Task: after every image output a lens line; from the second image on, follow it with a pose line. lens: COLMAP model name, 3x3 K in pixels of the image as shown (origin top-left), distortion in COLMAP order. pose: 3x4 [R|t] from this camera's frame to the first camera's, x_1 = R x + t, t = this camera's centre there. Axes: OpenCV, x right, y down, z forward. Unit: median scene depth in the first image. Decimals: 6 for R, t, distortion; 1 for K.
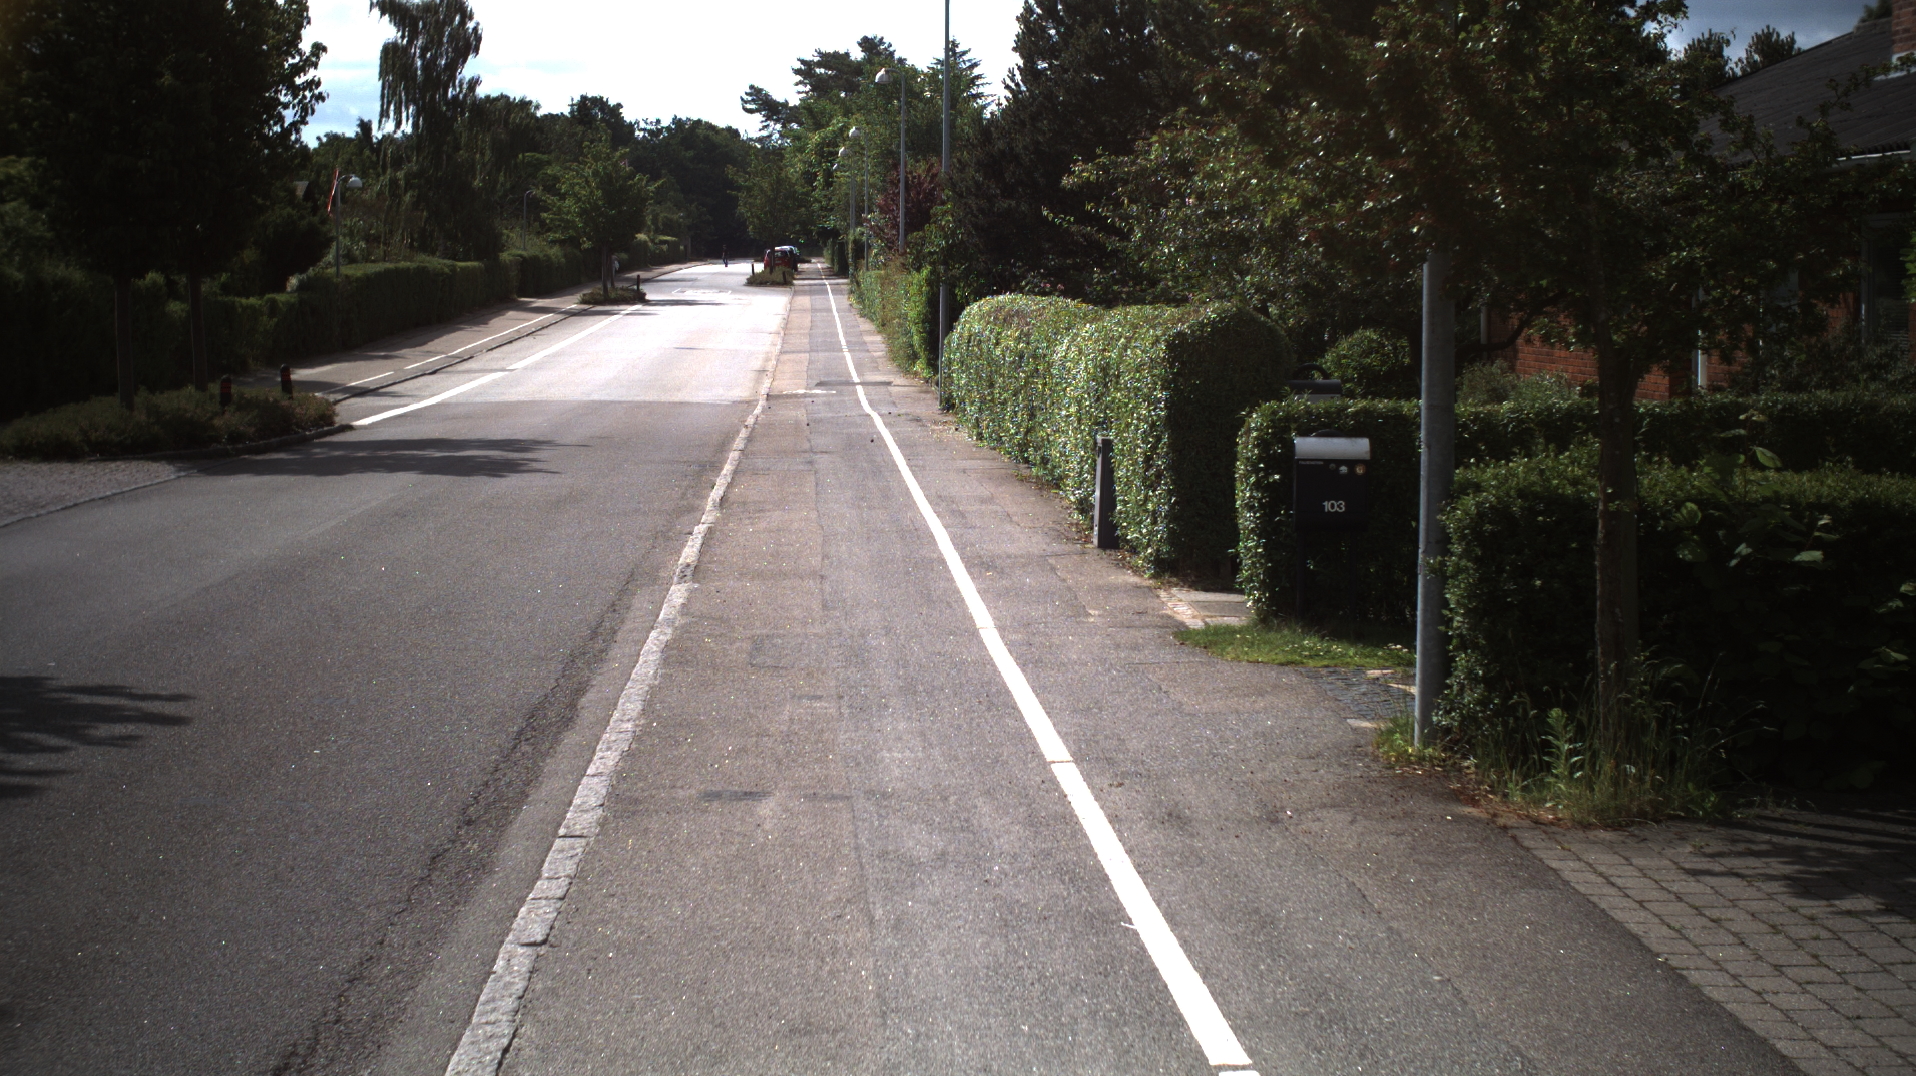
lens RADIAL K [[3359.0, 0, 958.0], [0, 3359.0, 538.0], [0, 0, 1]] dist [-0.286652, 0.435256]
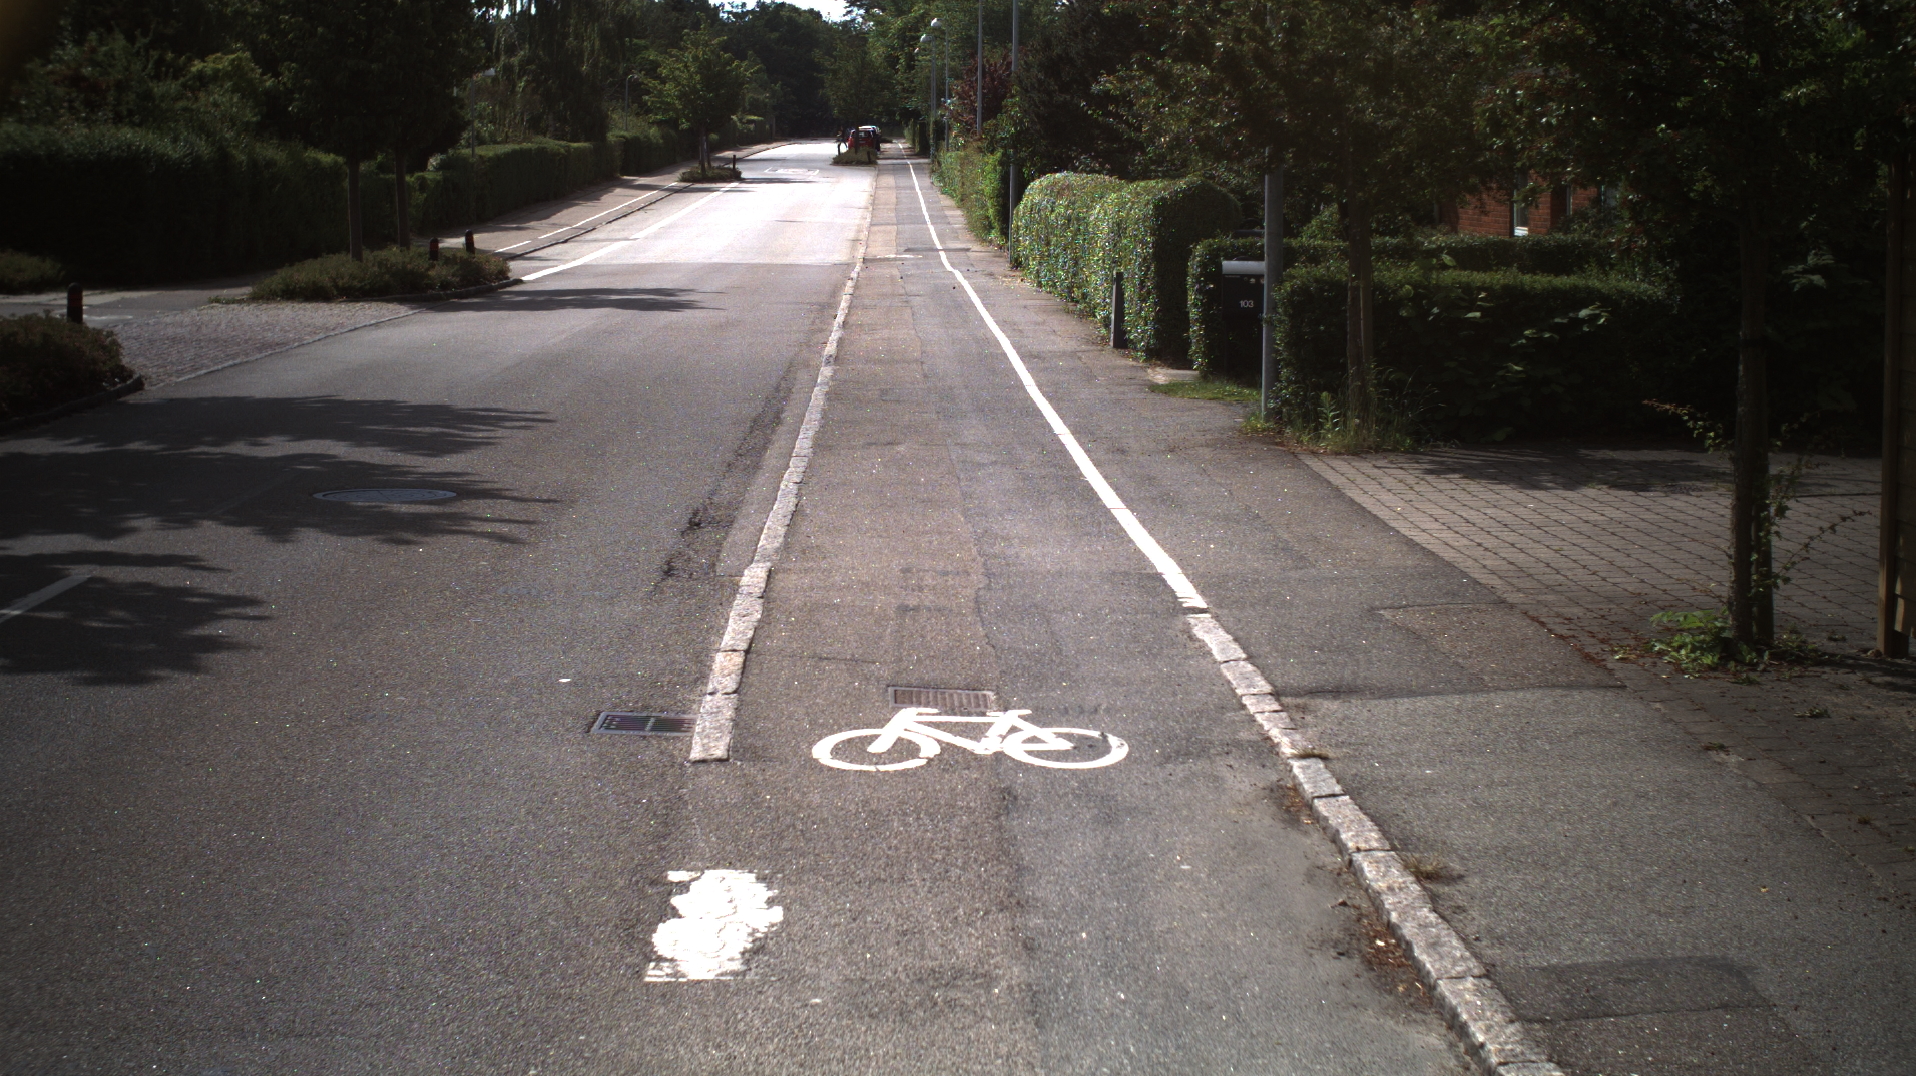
lens RADIAL K [[3359.0, 0, 958.0], [0, 3359.0, 538.0], [0, 0, 1]] dist [-0.286652, 0.435256]
pose [[0.999726, 0.003220, -0.023196, 0.006694], [-0.002380, 0.999342, 0.036181, 0.024306], [0.023297, -0.036115, 0.999076, -0.327420]]
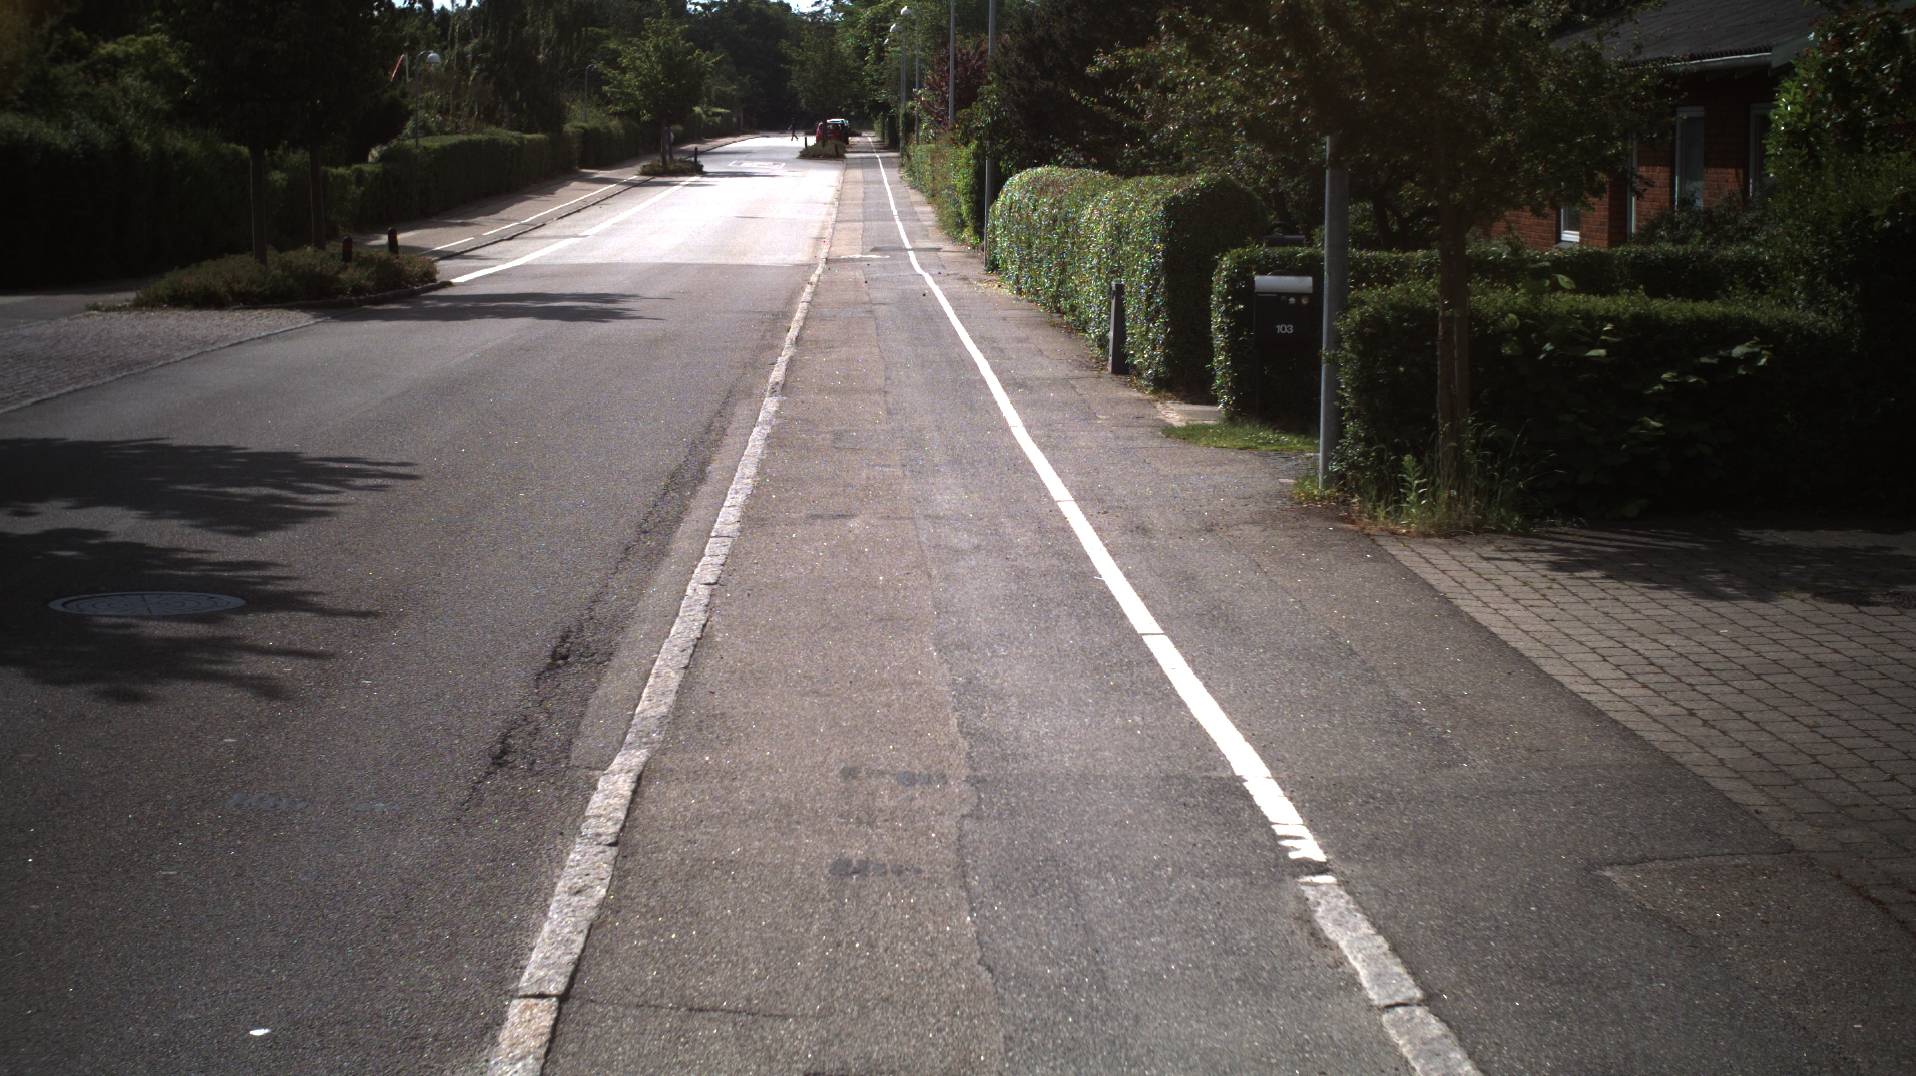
lens RADIAL K [[3359.0, 0, 958.0], [0, 3359.0, 538.0], [0, 0, 1]] dist [-0.286652, 0.435256]
pose [[0.999882, 0.006596, -0.013890, 0.002494], [-0.006067, 0.999268, 0.037773, 0.012640], [0.014129, -0.037684, 0.999190, -0.162592]]
